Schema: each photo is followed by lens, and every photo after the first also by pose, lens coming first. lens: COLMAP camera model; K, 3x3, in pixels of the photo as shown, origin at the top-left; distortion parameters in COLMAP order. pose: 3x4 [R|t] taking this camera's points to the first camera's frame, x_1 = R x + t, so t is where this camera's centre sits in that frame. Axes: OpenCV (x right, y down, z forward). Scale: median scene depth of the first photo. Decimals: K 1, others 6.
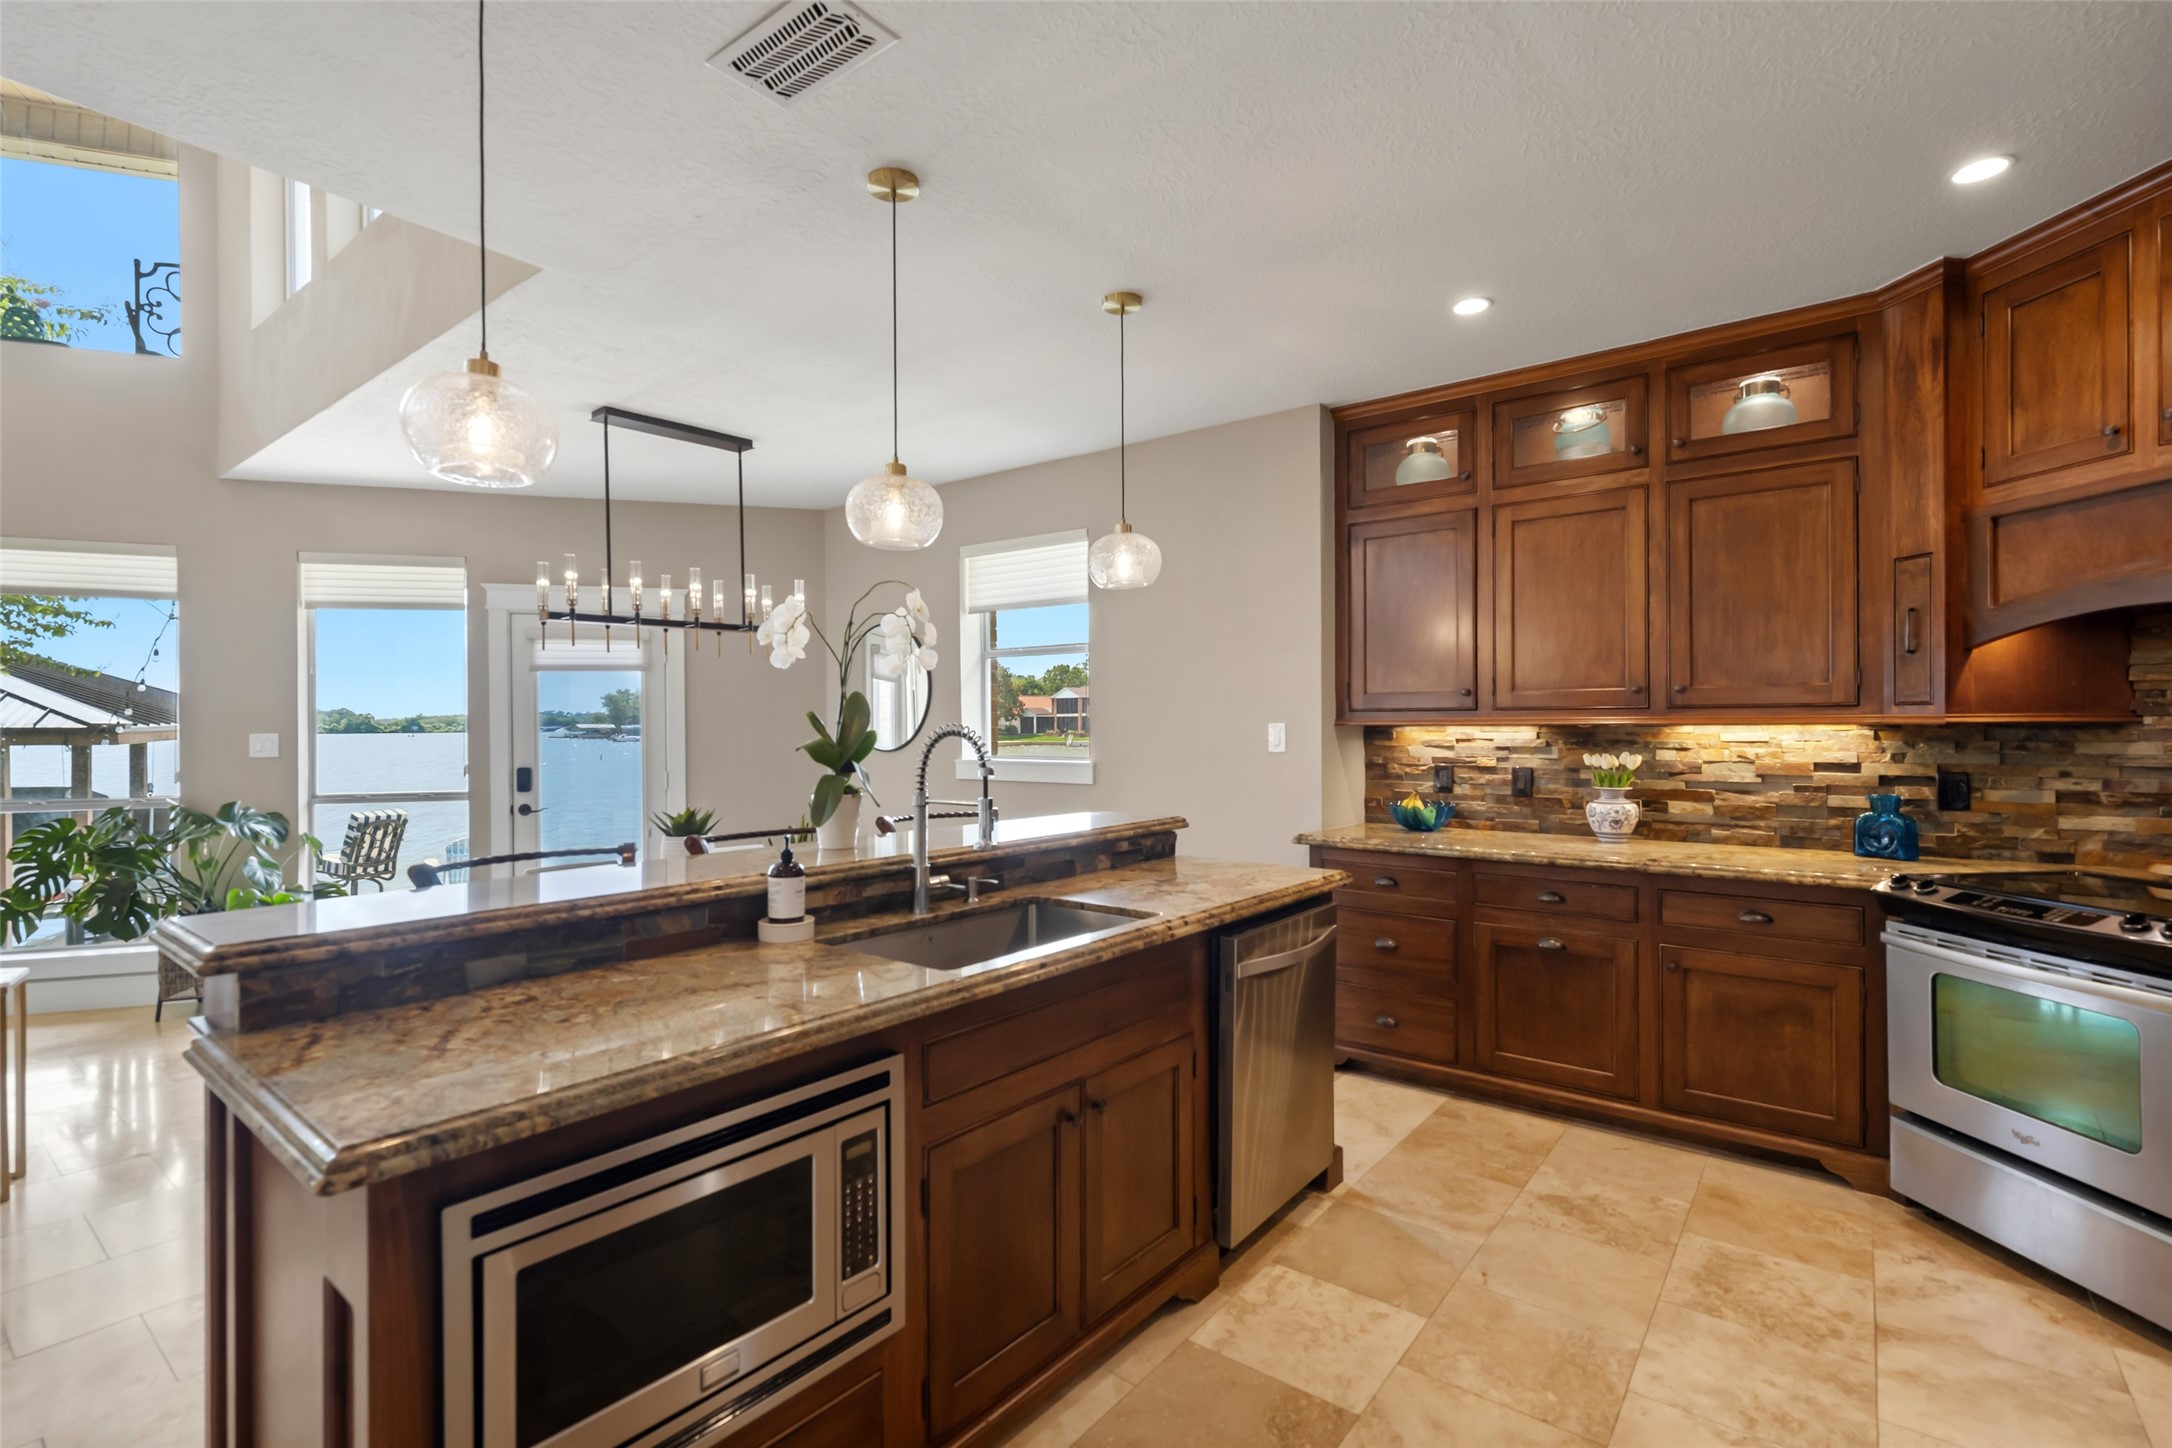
lens RADIAL K [[986.1, 0, 1086.0], [0, 986.1, 724.0], [0, 0, 1]] dist [0.001988, 0.000437]
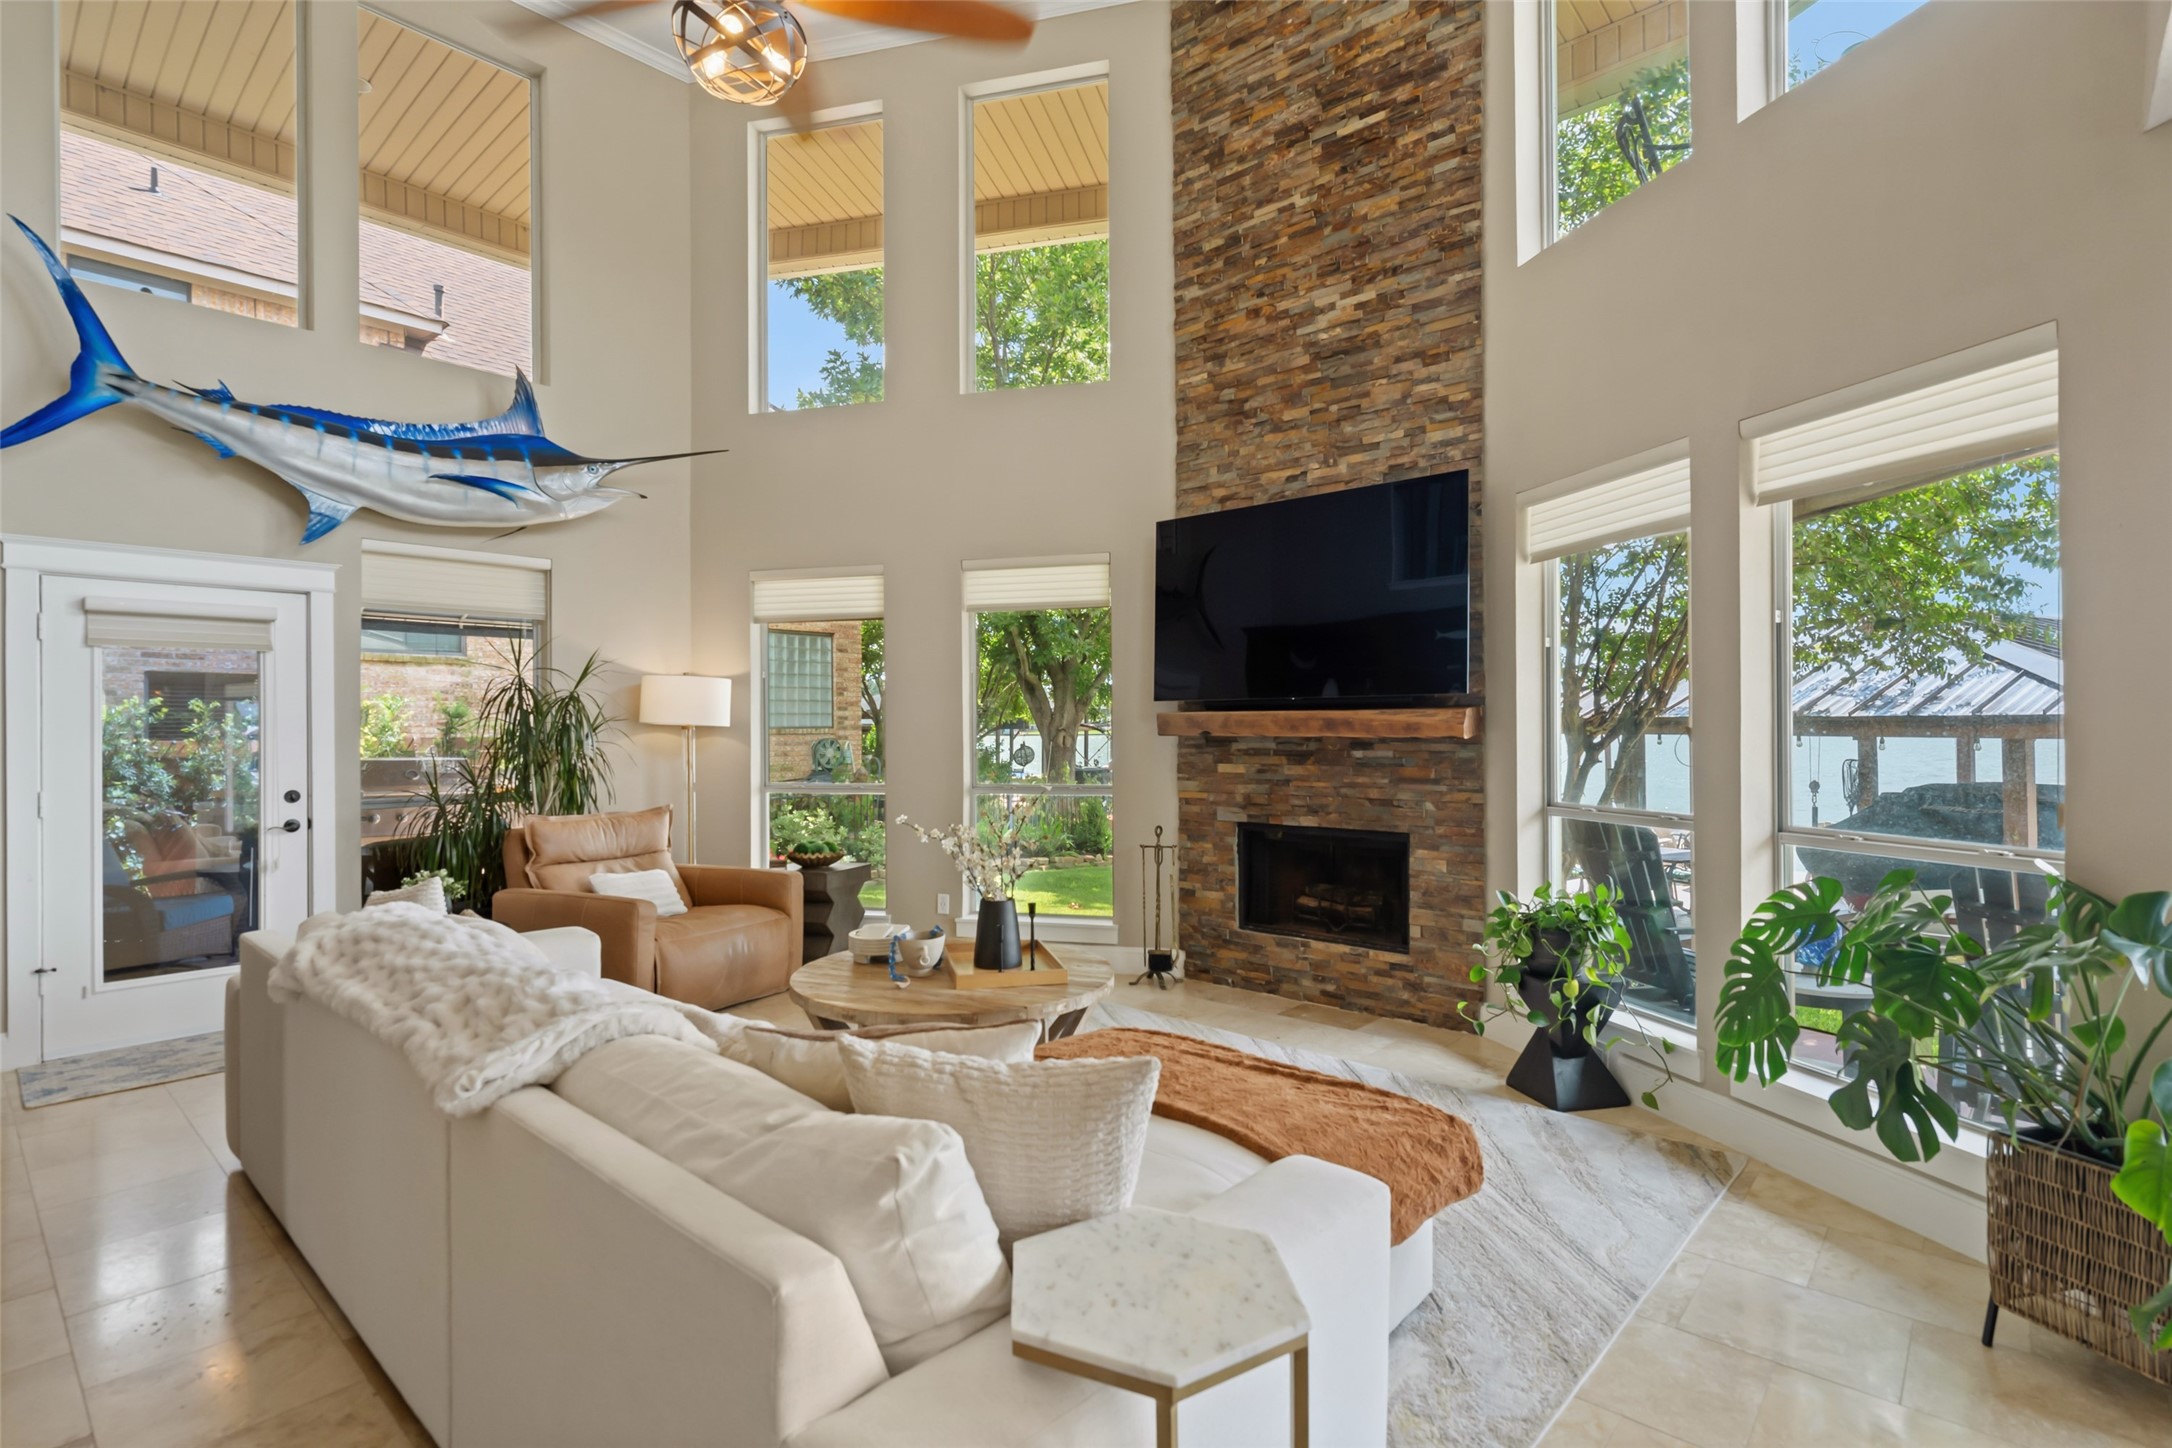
lens RADIAL K [[1043.8, 0, 1086.0], [0, 1043.8, 724.0], [0, 0, 1]] dist [0.002121, 0.000525]
pose [[-0.059017, 0.004187, -0.998248, -0.413849], [0.006587, 0.999971, 0.003805, 0.005940], [0.998235, -0.006351, -0.059043, 0.590962]]
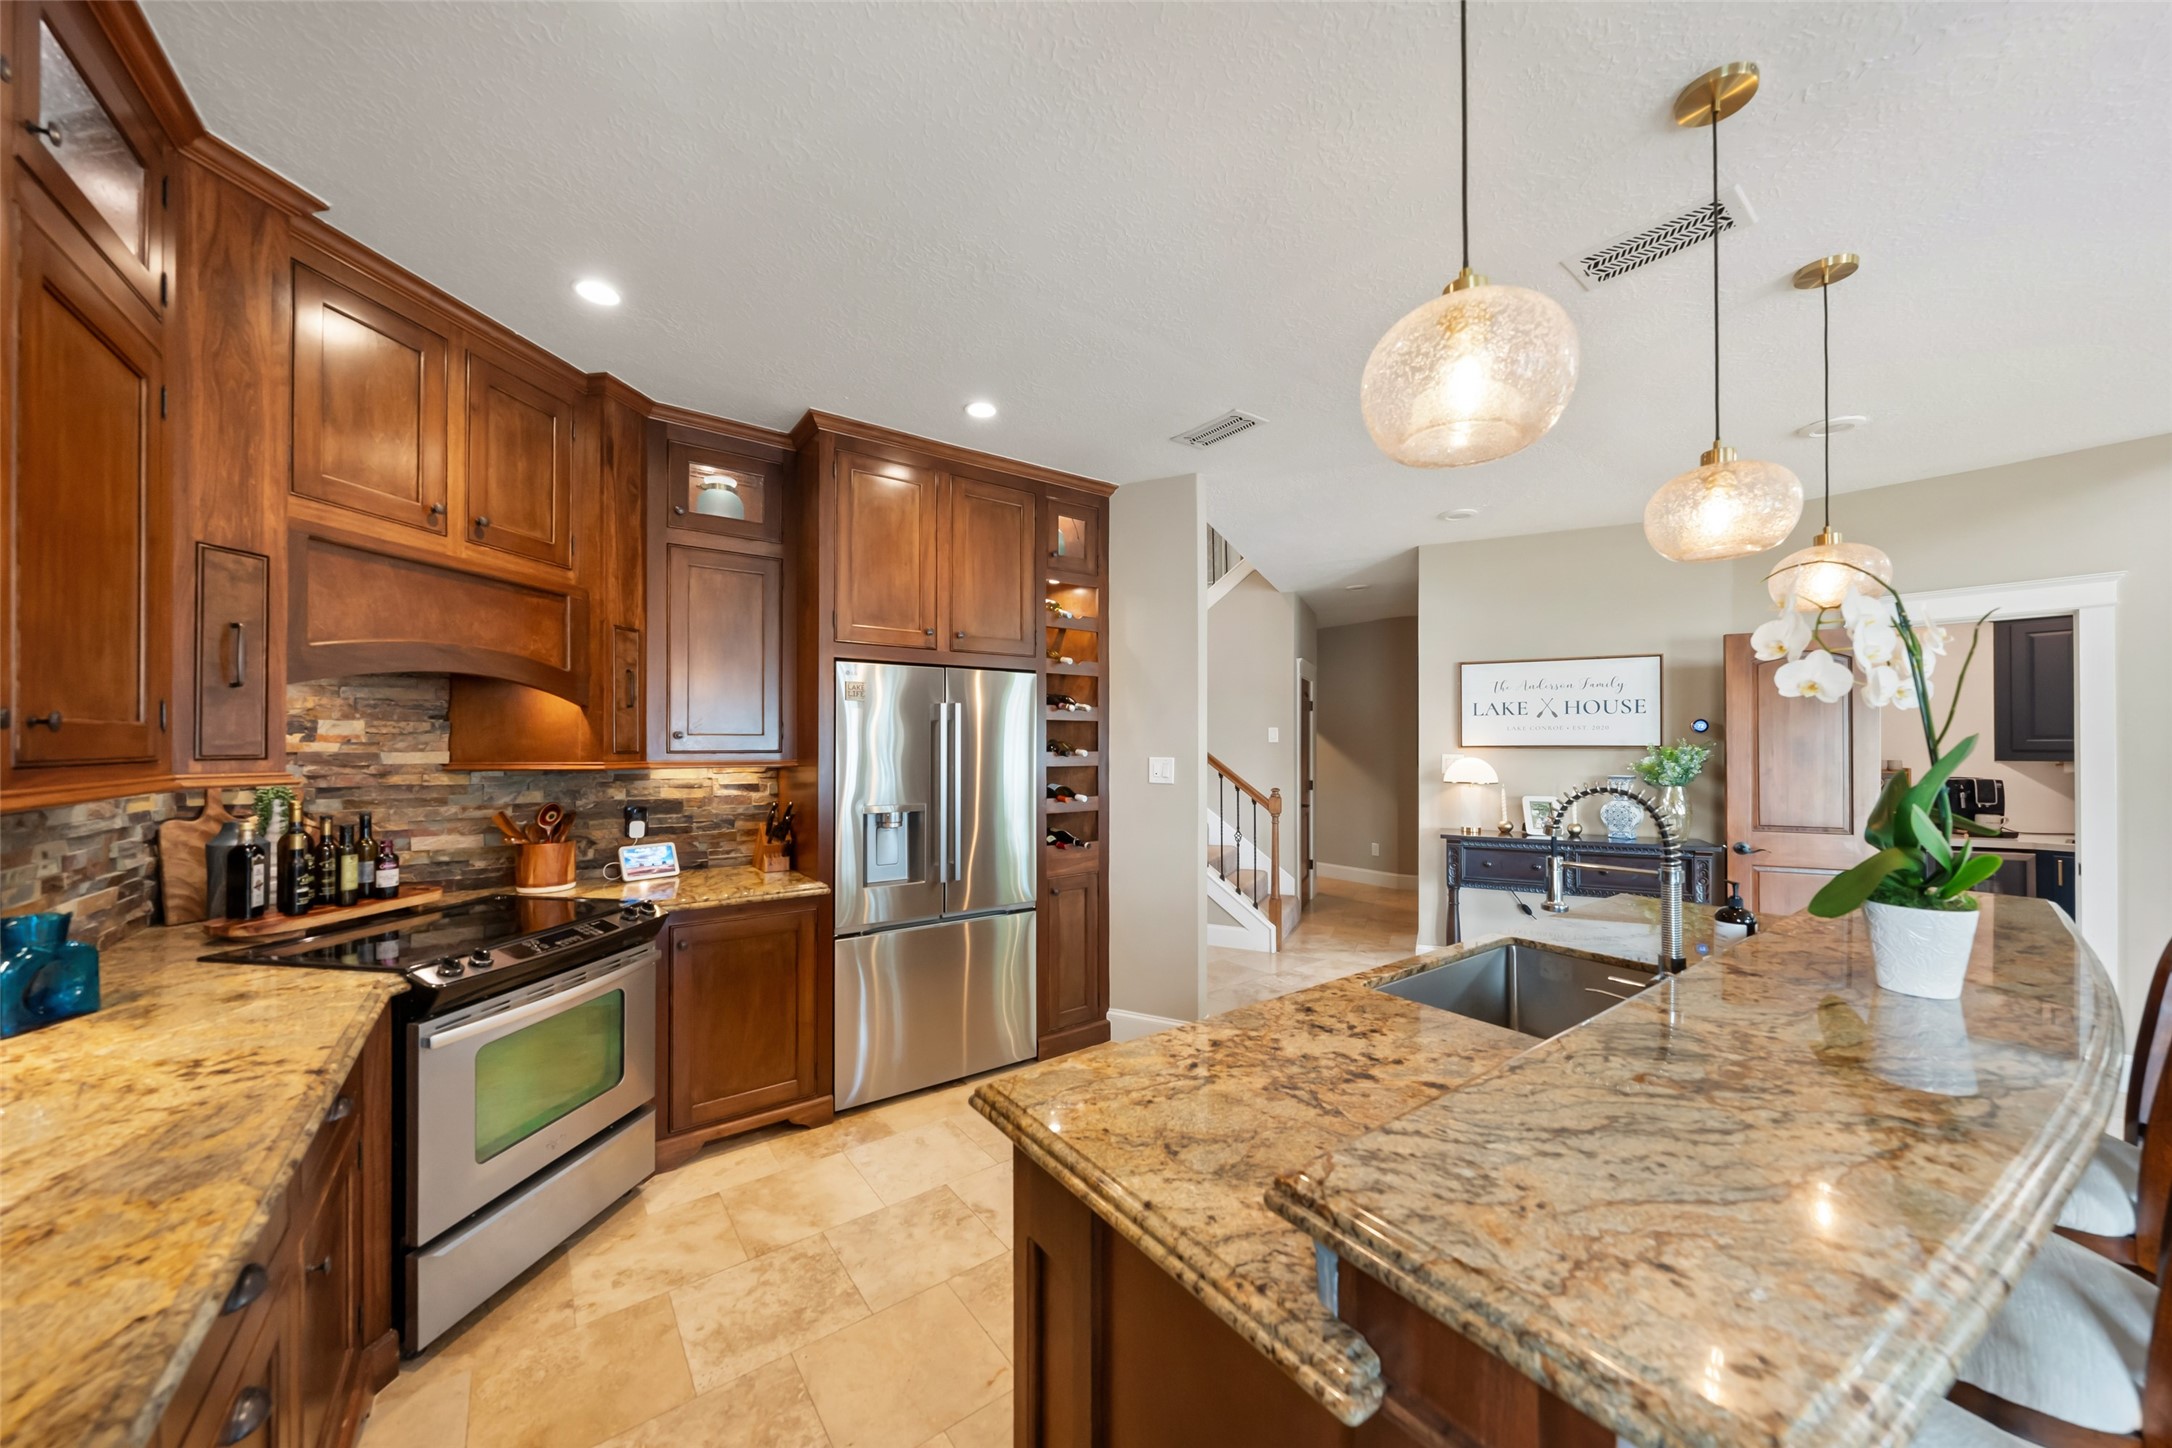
lens RADIAL K [[740.4, 0, 1088.1], [0, 740.4, 737.5], [0, 0, 1]] dist [0.000096, 0.000013]
pose [[-0.962645, 0.009565, 0.270599, 0.064967], [0.007605, 0.999937, -0.008293, -0.016259], [-0.270661, -0.005925, -0.962656, 0.837518]]
